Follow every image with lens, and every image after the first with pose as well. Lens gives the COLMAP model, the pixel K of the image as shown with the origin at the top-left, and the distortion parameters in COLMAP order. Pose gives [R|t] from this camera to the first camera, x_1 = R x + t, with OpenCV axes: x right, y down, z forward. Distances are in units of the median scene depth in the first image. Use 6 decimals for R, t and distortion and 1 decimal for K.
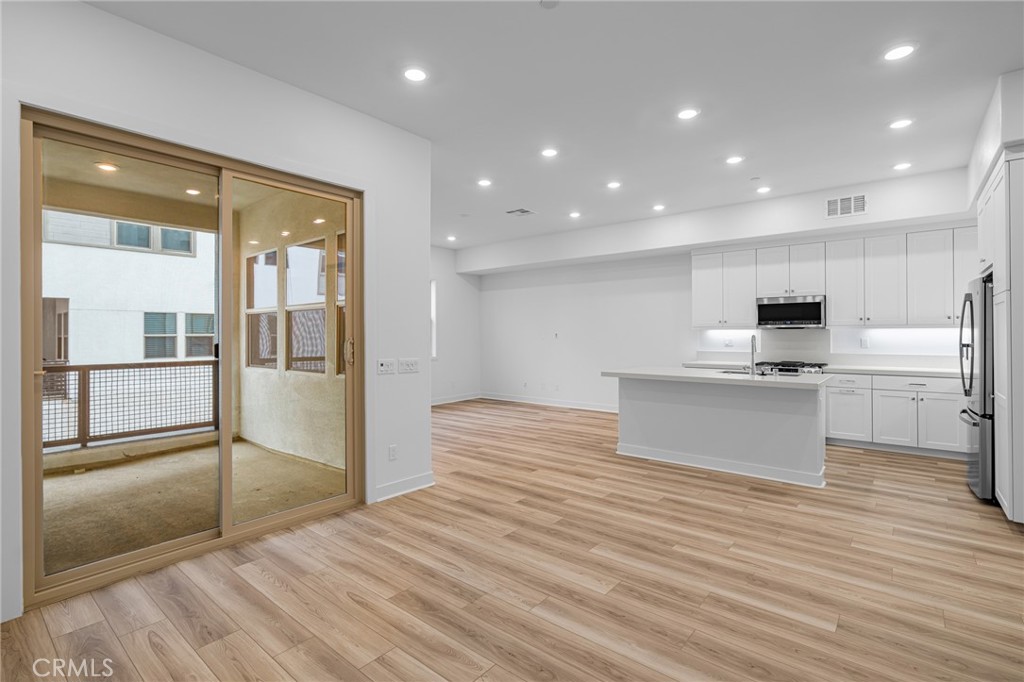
lens RADIAL K [[470.3, 0, 512.7], [0, 470.3, 341.3], [0, 0, 1]] dist [-0.015835, 0.007237]
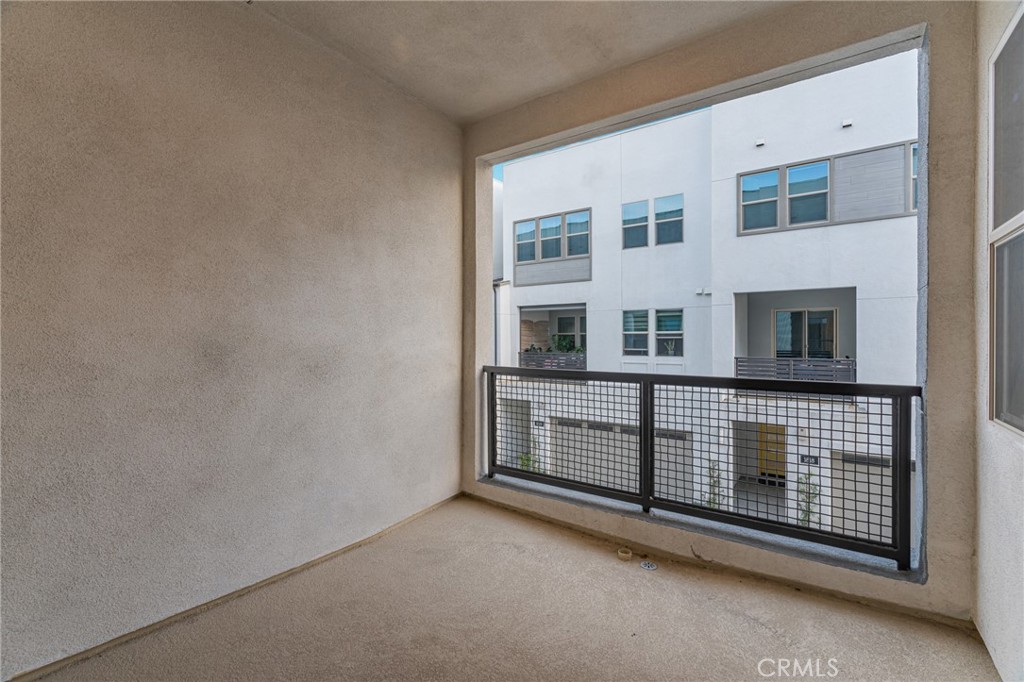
lens RADIAL K [[470.3, 0, 503.7], [0, 470.3, 334.1], [0, 0, 1]] dist [-0.015835, 0.007237]
pose [[0.047211, -0.005544, -0.998870, -0.442911], [-0.002636, 0.999980, -0.005675, 0.003860], [0.998881, 0.002901, 0.047196, 1.061589]]
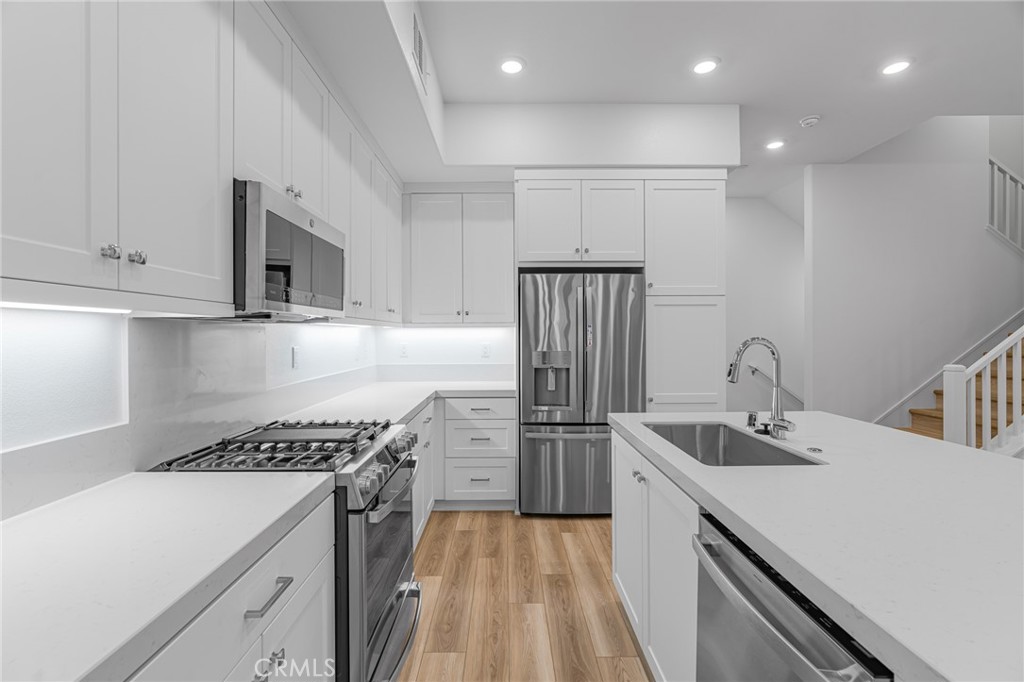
lens RADIAL K [[470.3, 0, 512.4], [0, 470.3, 334.2], [0, 0, 1]] dist [-0.015835, 0.007237]
pose [[-0.643441, 0.003388, 0.765488, 0.419781], [0.011104, 0.999926, 0.004907, -0.028202], [-0.765415, 0.011658, -0.643432, 1.722437]]
